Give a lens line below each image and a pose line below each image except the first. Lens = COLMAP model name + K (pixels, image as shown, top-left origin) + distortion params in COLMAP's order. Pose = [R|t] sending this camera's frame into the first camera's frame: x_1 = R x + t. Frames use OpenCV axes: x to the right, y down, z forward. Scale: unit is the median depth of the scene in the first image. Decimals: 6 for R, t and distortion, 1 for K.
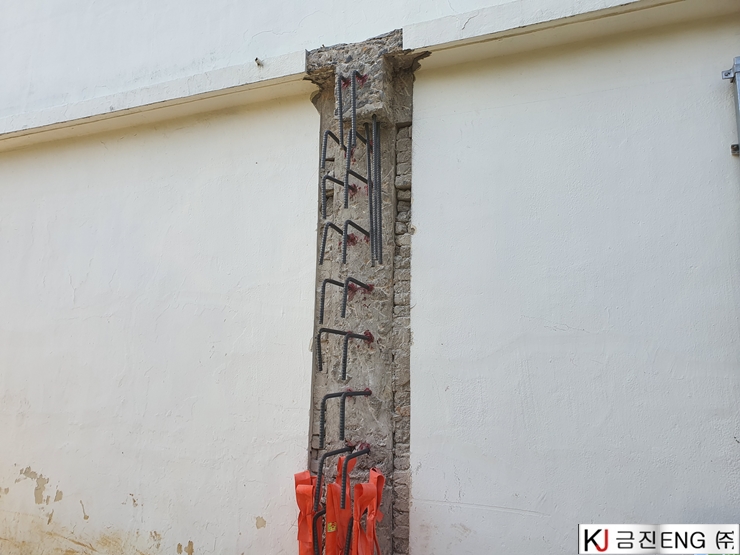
lens RADIAL K [[571.5, 0, 370.7], [0, 571.5, 274.8], [0, 0, 1]] dist [0.037907, -0.033002]
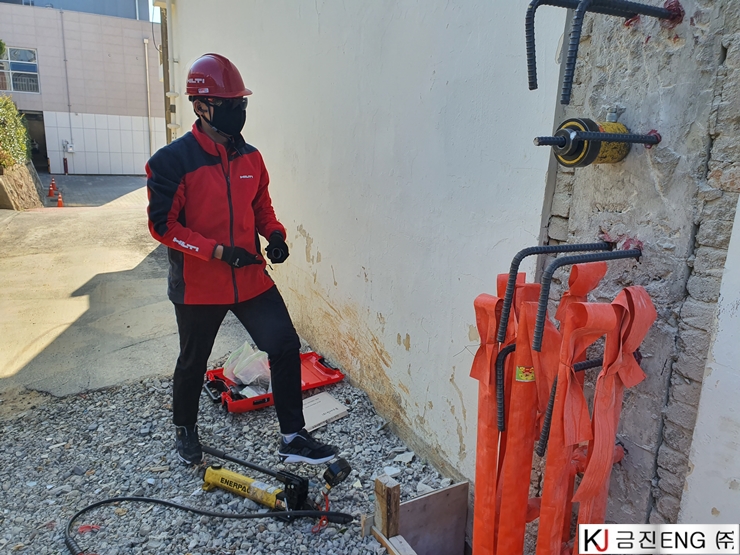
lens RADIAL K [[571.5, 0, 366.8], [0, 571.5, 283.1], [0, 0, 1]] dist [0.037907, -0.033002]
pose [[0.762004, 0.163825, -0.626507, 0.130829], [0.082094, 0.935226, 0.344401, 0.131602], [0.642348, -0.313868, 0.699197, 0.467805]]
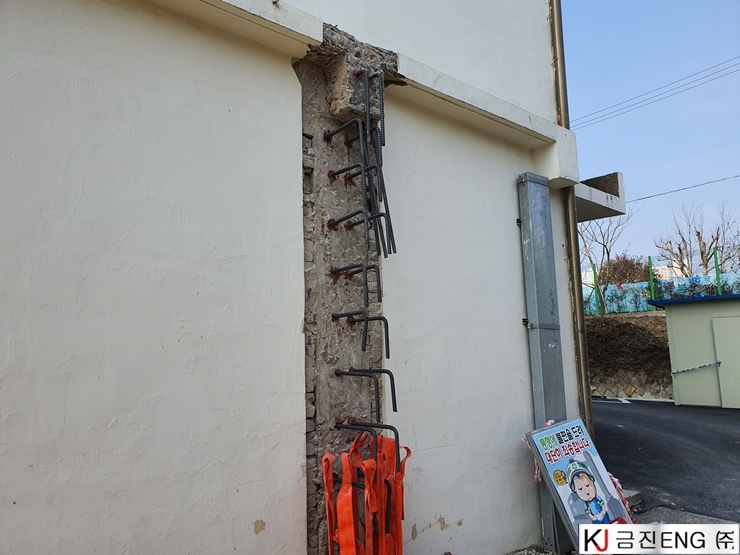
lens RADIAL K [[571.5, 0, 369.8], [0, 571.5, 276.2], [0, 0, 1]] dist [0.037907, -0.033002]
pose [[0.437268, 0.090851, 0.894730, -0.956885], [-0.117605, 0.992118, -0.043265, 0.069938], [-0.891608, -0.086307, 0.444506, 0.497206]]
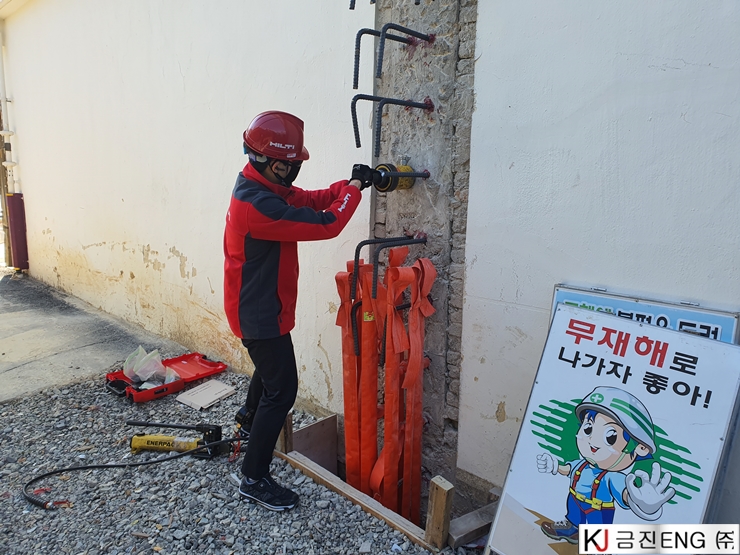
lens RADIAL K [[571.5, 0, 369.4], [0, 571.5, 282.3], [0, 0, 1]] dist [0.037907, -0.033002]
pose [[0.920384, 0.067751, -0.385102, 0.246644], [0.063390, 0.945994, 0.317927, 0.082785], [0.385843, -0.317027, 0.866383, 0.192176]]
